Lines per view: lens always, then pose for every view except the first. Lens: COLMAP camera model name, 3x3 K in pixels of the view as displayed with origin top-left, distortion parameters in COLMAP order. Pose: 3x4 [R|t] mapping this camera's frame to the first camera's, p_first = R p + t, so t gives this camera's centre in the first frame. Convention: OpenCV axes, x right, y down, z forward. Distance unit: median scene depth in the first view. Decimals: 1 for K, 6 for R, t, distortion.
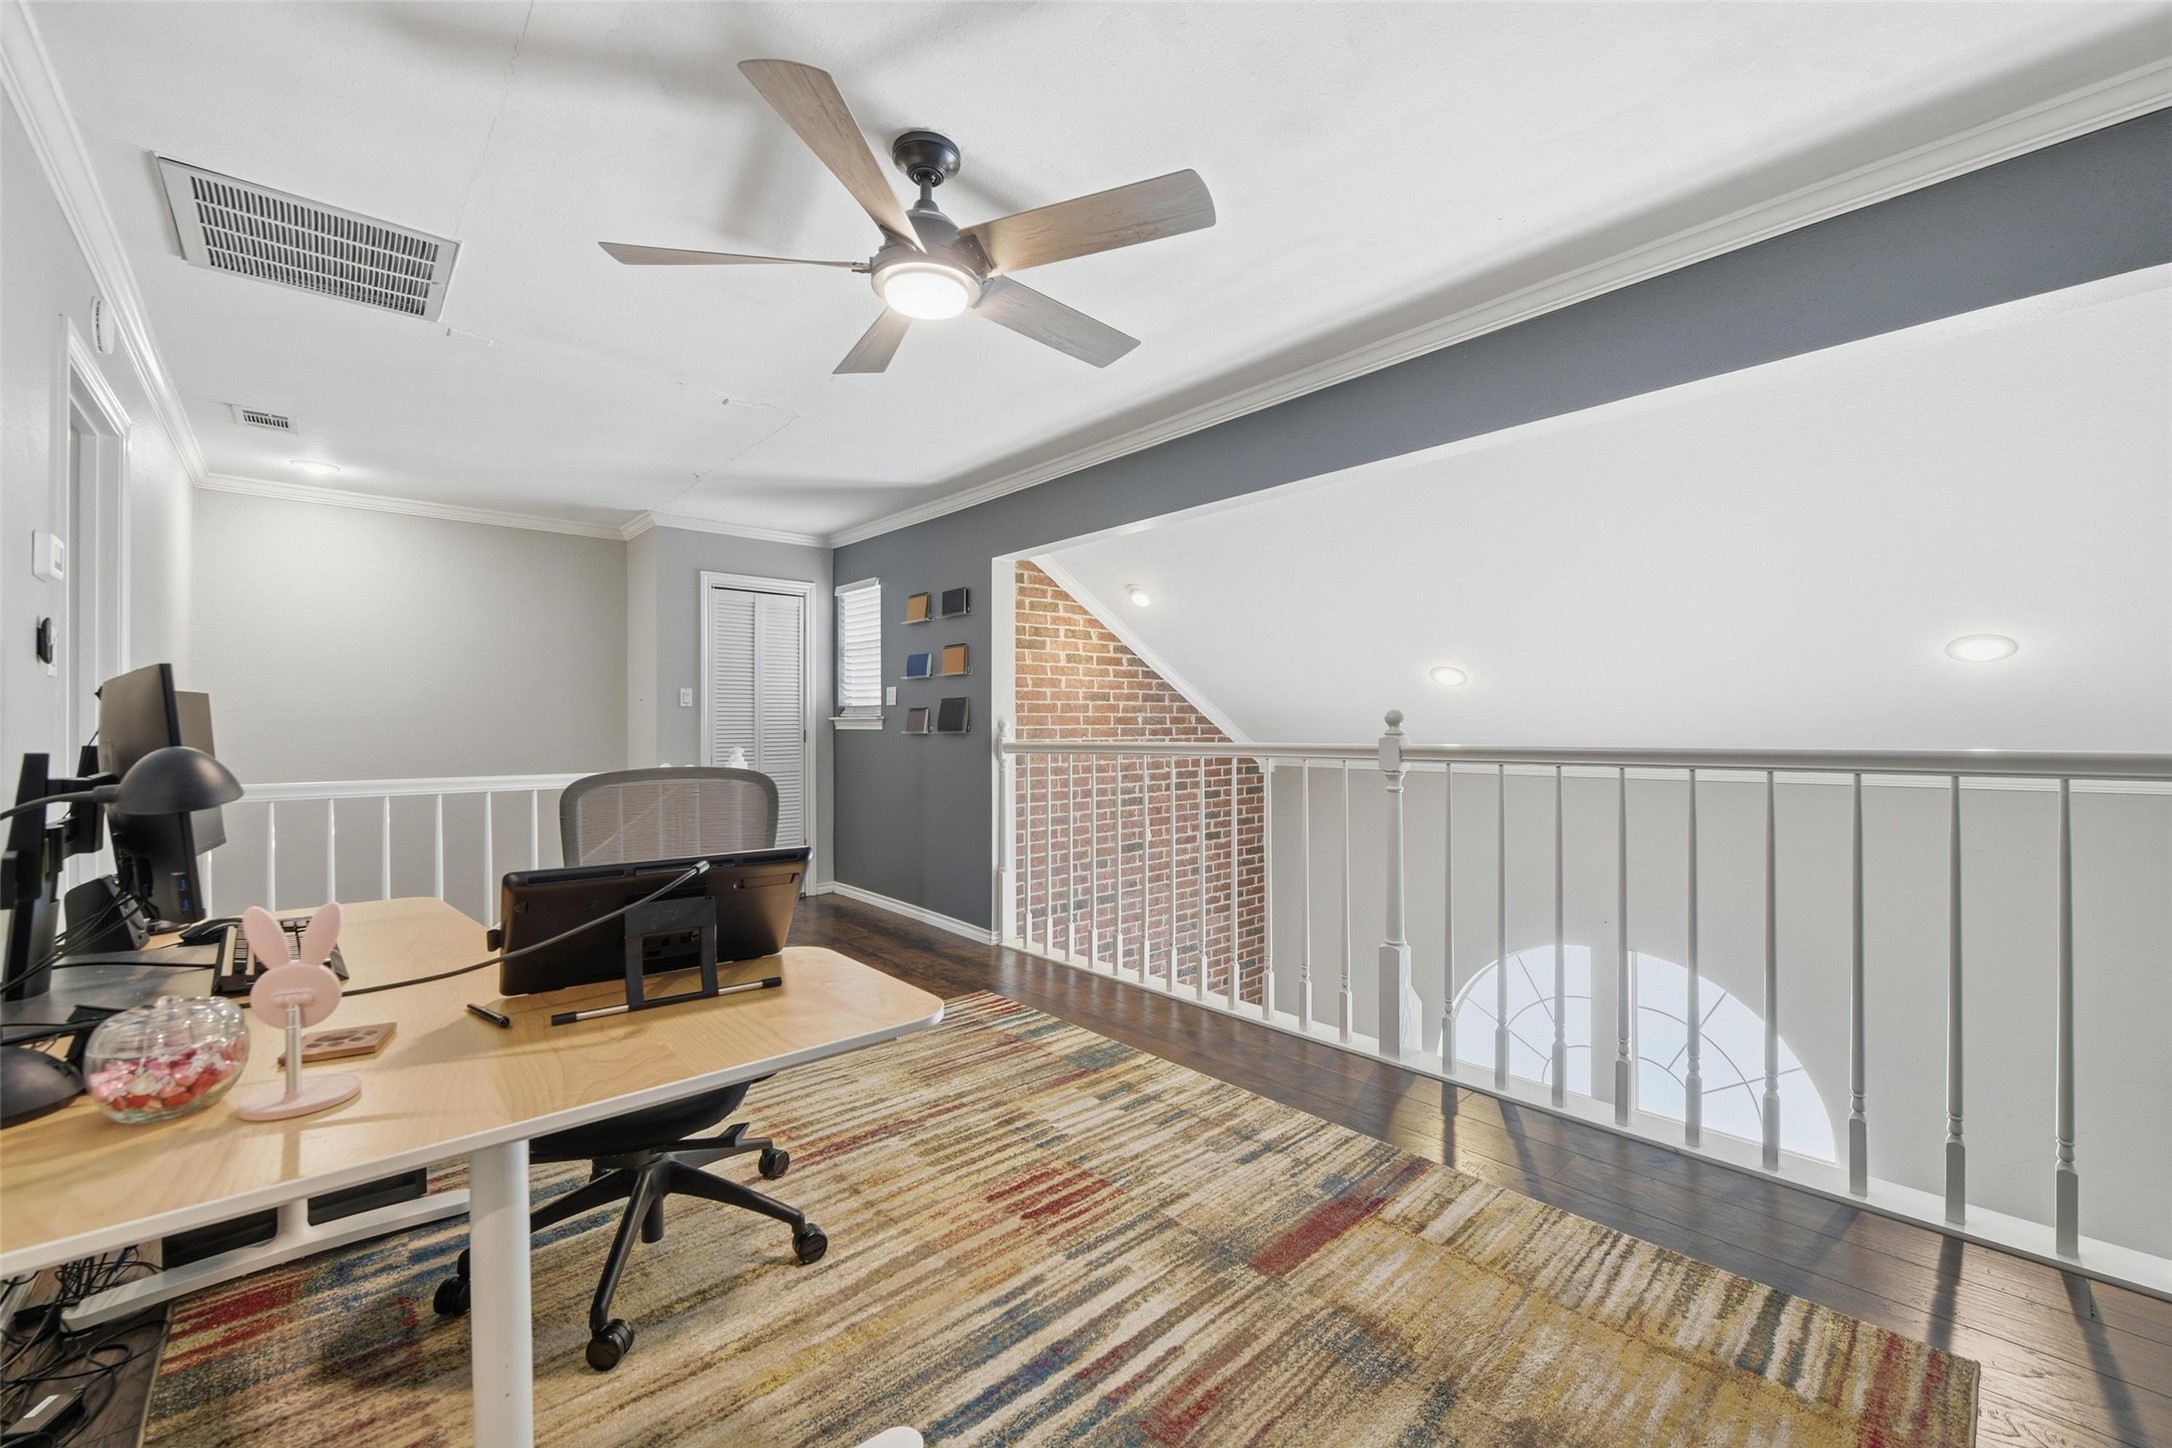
lens RADIAL K [[859.5, 0, 1084.9], [0, 859.5, 721.1], [0, 0, 1]] dist [-0.010923, -0.000045]
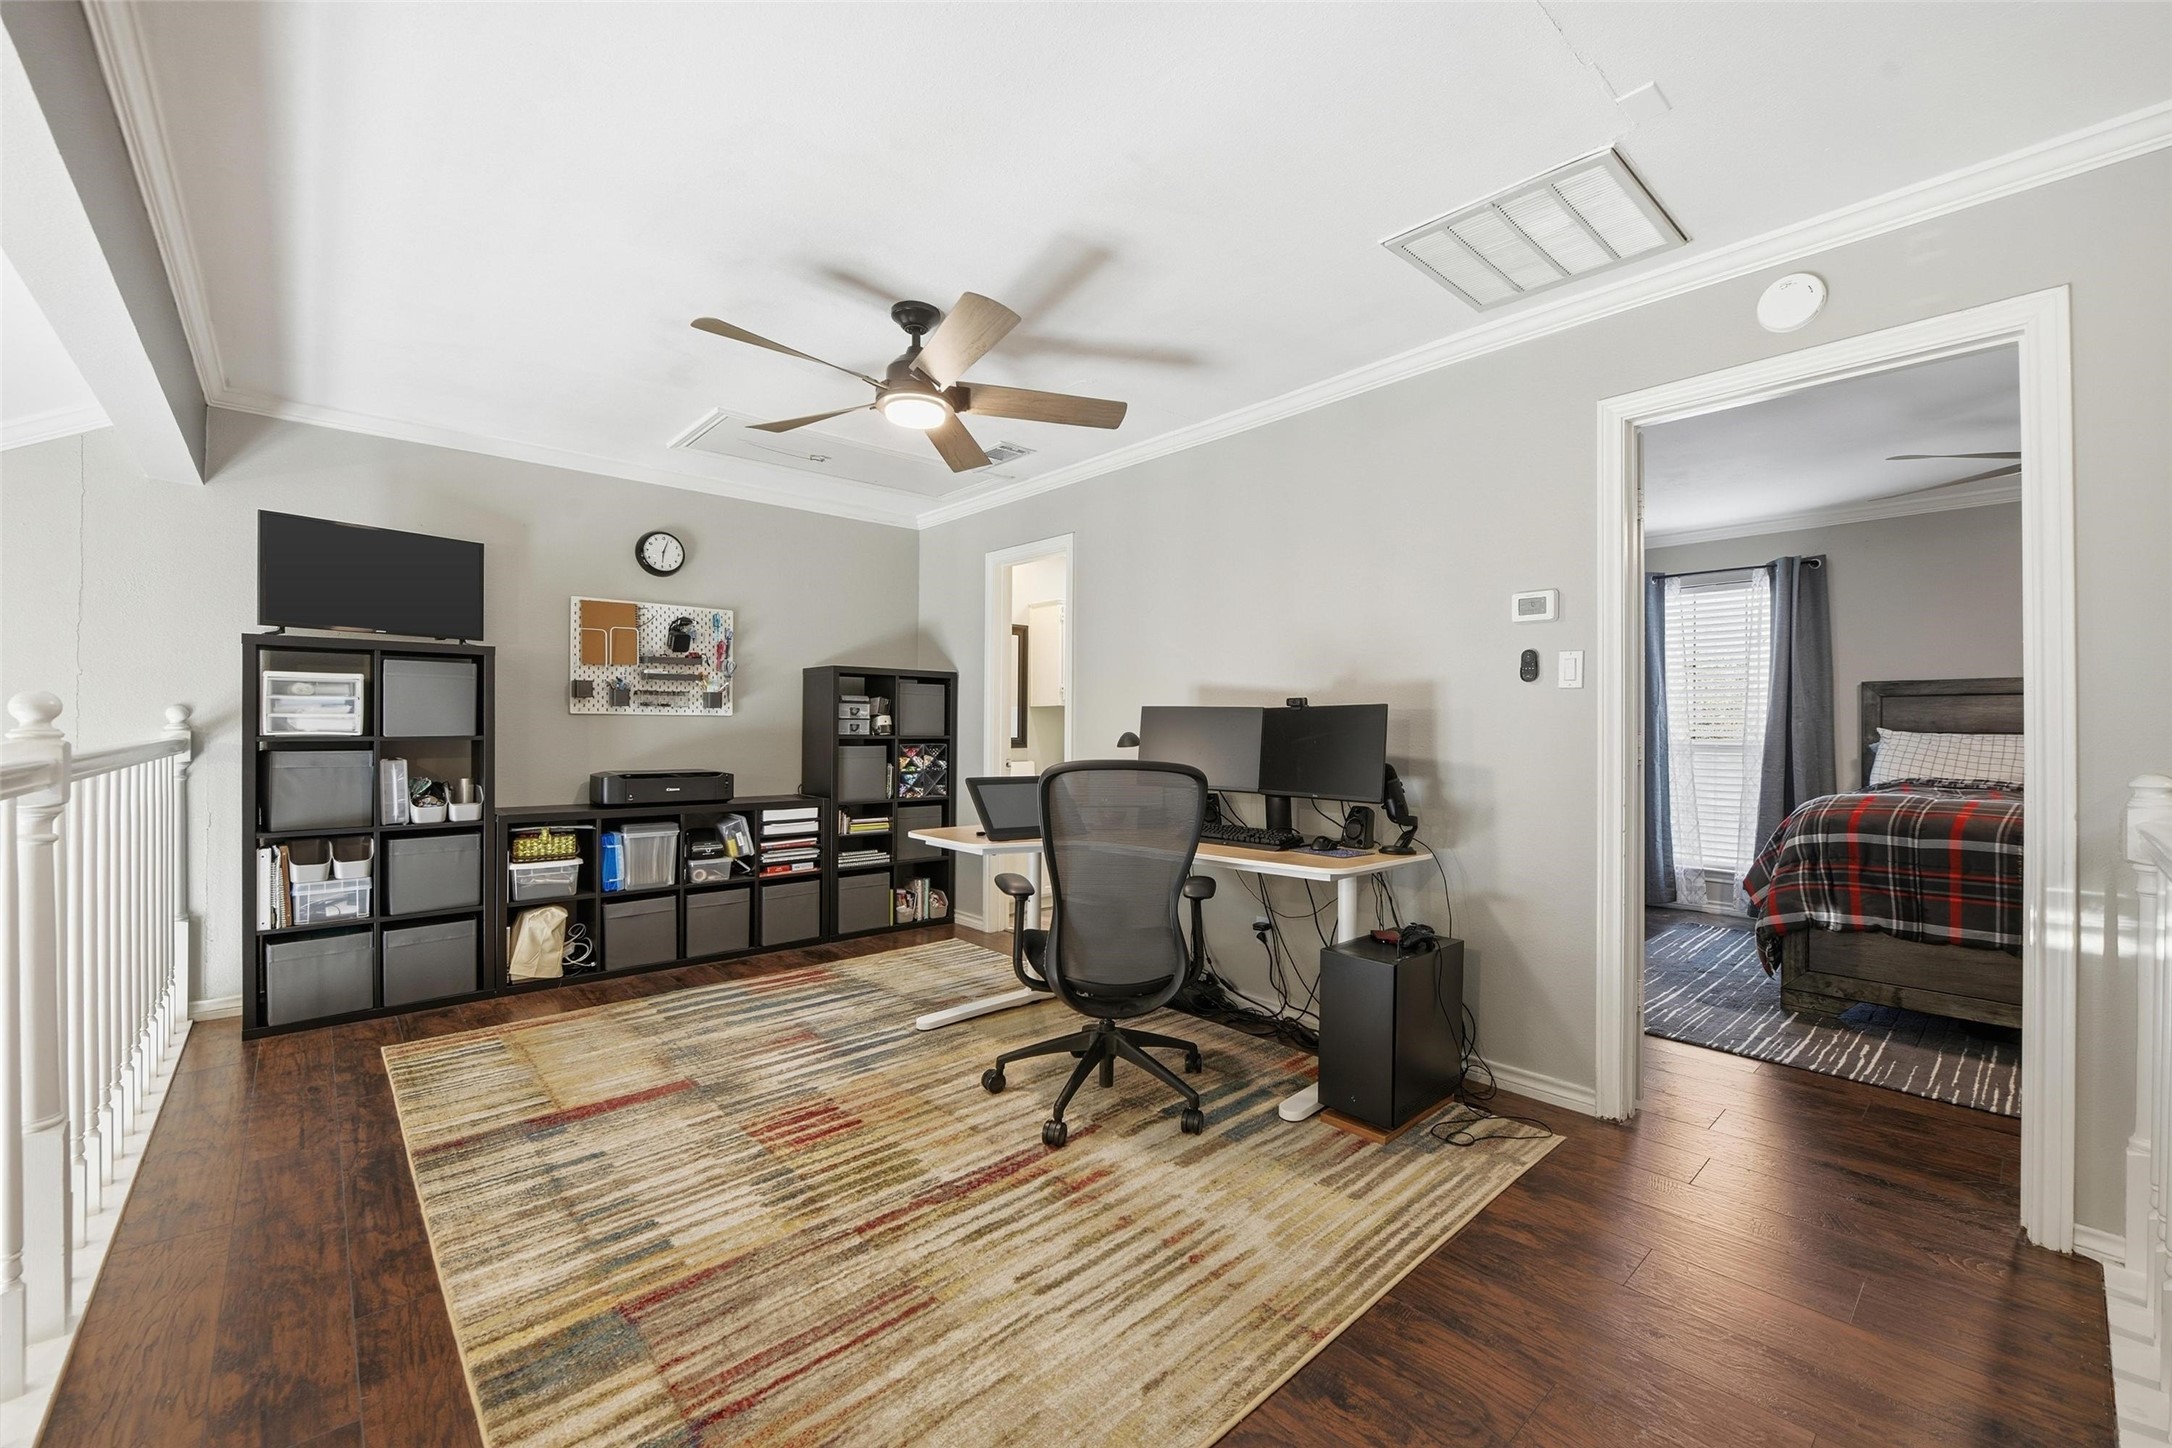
lens RADIAL K [[859.5, 0, 1076.2], [0, 859.5, 721.2], [0, 0, 1]] dist [-0.010923, -0.000045]
pose [[-0.999959, -0.003725, 0.008214, -0.381485], [-0.003810, 0.999940, -0.010265, 0.011914], [-0.008175, -0.010296, -0.999914, 1.990812]]
